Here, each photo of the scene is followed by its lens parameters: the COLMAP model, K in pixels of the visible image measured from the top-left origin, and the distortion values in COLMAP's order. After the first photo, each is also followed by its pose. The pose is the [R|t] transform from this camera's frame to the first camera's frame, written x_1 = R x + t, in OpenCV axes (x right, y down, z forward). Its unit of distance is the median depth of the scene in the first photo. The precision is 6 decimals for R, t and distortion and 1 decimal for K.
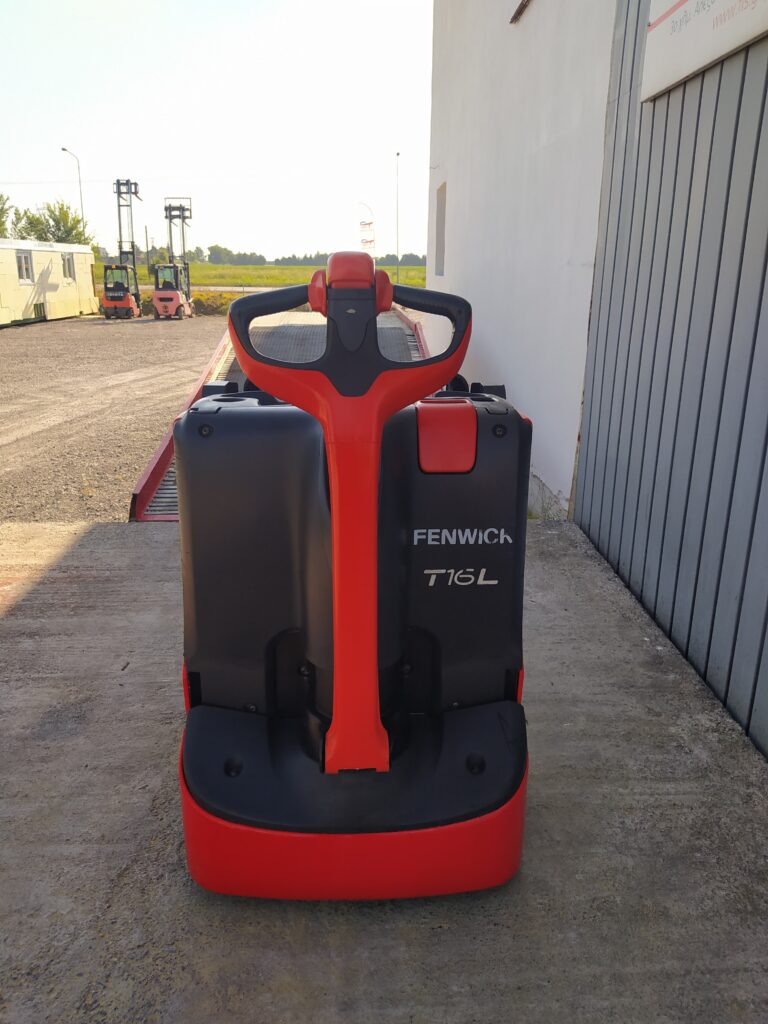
lens RADIAL K [[778.2, 0, 383.6], [0, 778.2, 513.1], [0, 0, 1]] dist [0.050136, -0.070262]
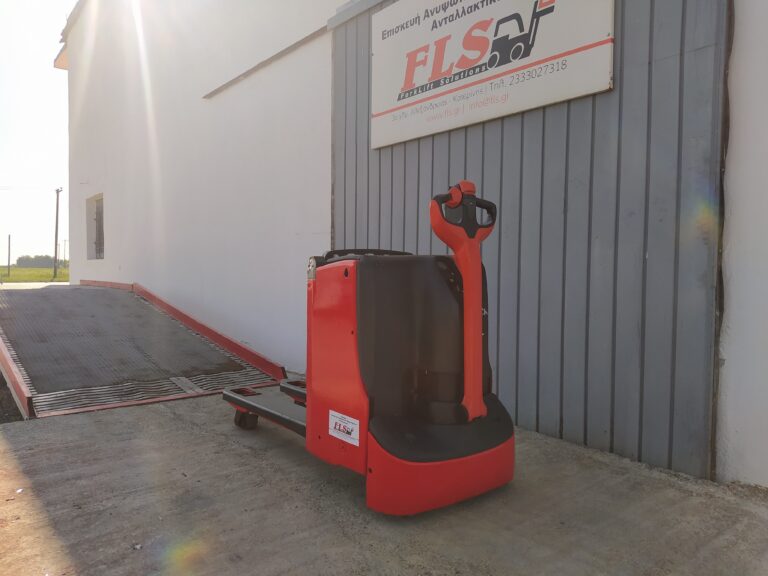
lens RADIAL K [[583.7, 0, 376.0], [0, 583.7, 292.2], [0, 0, 1]] dist [0.050136, -0.070262]
pose [[0.805298, -0.025341, 0.592328, -0.767012], [0.179801, 0.962472, -0.203272, 0.182685], [-0.564948, 0.270196, 0.779633, -0.099485]]
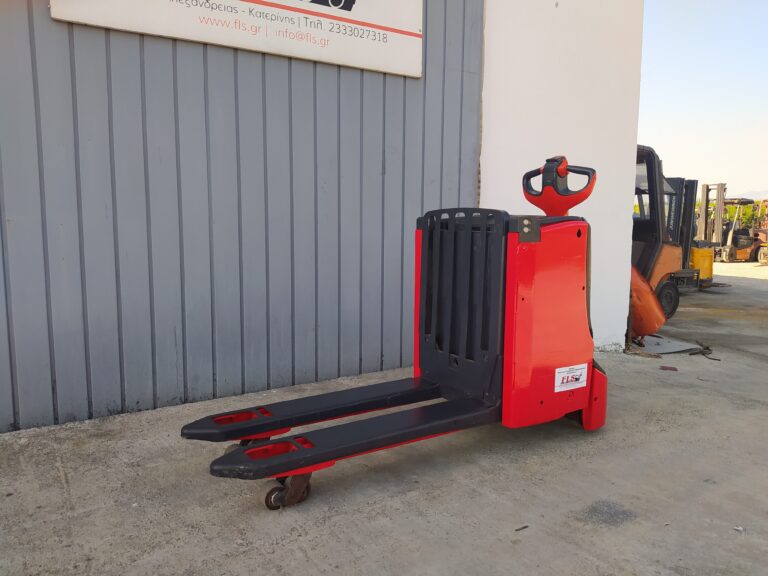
lens RADIAL K [[583.7, 0, 378.9], [0, 583.7, 296.1], [0, 0, 1]] dist [0.050136, -0.070262]
pose [[-0.510608, -0.122398, 0.851057, -0.956178], [0.259630, 0.921663, 0.288322, -0.379775], [-0.819678, 0.368180, -0.438830, 1.569510]]
